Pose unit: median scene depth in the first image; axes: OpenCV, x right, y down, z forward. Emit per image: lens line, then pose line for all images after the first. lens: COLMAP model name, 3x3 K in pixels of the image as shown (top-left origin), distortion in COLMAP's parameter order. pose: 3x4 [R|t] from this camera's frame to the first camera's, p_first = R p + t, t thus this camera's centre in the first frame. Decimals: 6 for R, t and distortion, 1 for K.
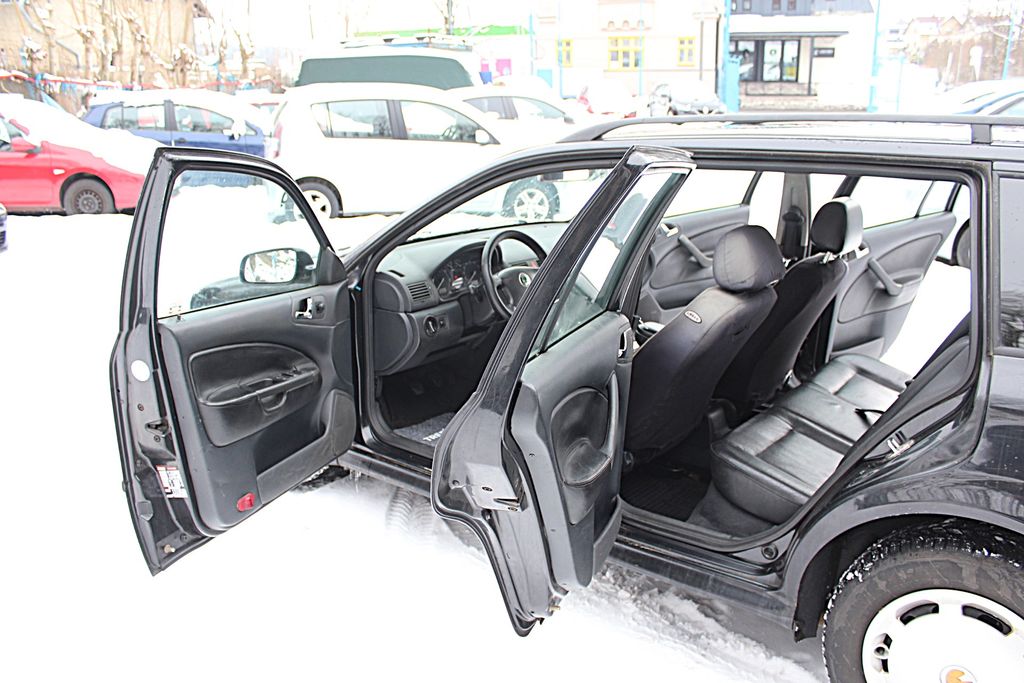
lens RADIAL K [[864.3, 0, 512.0], [0, 864.3, 341.5], [0, 0, 1]] dist [-0.152535, 0.137465]
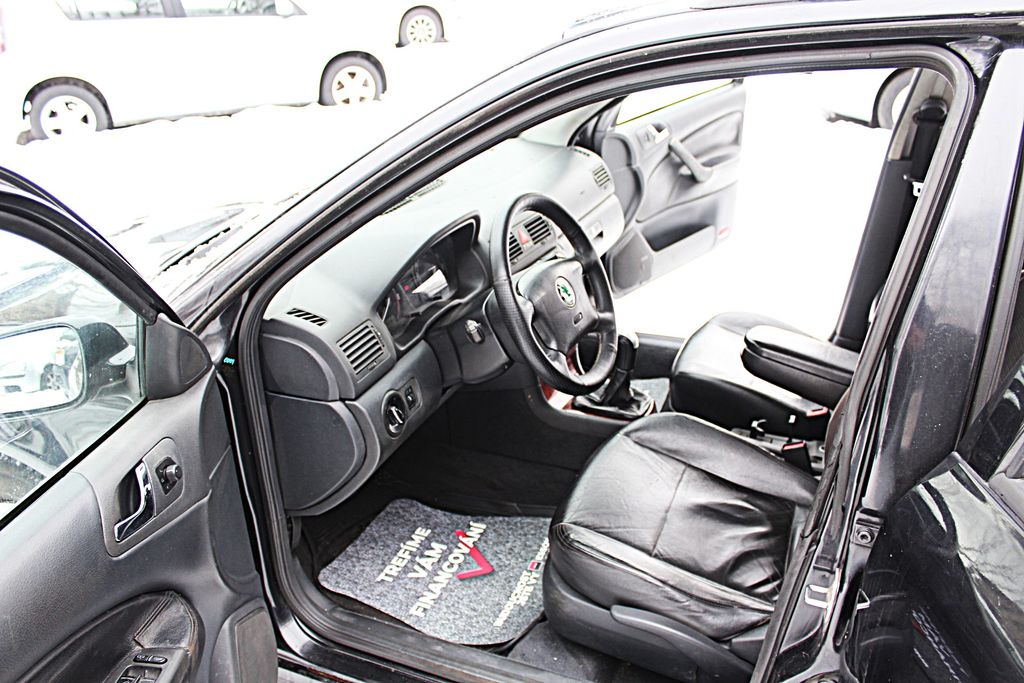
lens RADIAL K [[864.3, 0, 512.0], [0, 864.3, 341.5], [0, 0, 1]] dist [-0.152535, 0.137465]
pose [[0.965937, -0.141635, 0.216577, -0.126022], [0.106903, 0.980571, 0.164475, -0.127292], [-0.235665, -0.135720, 0.962311, 0.509103]]
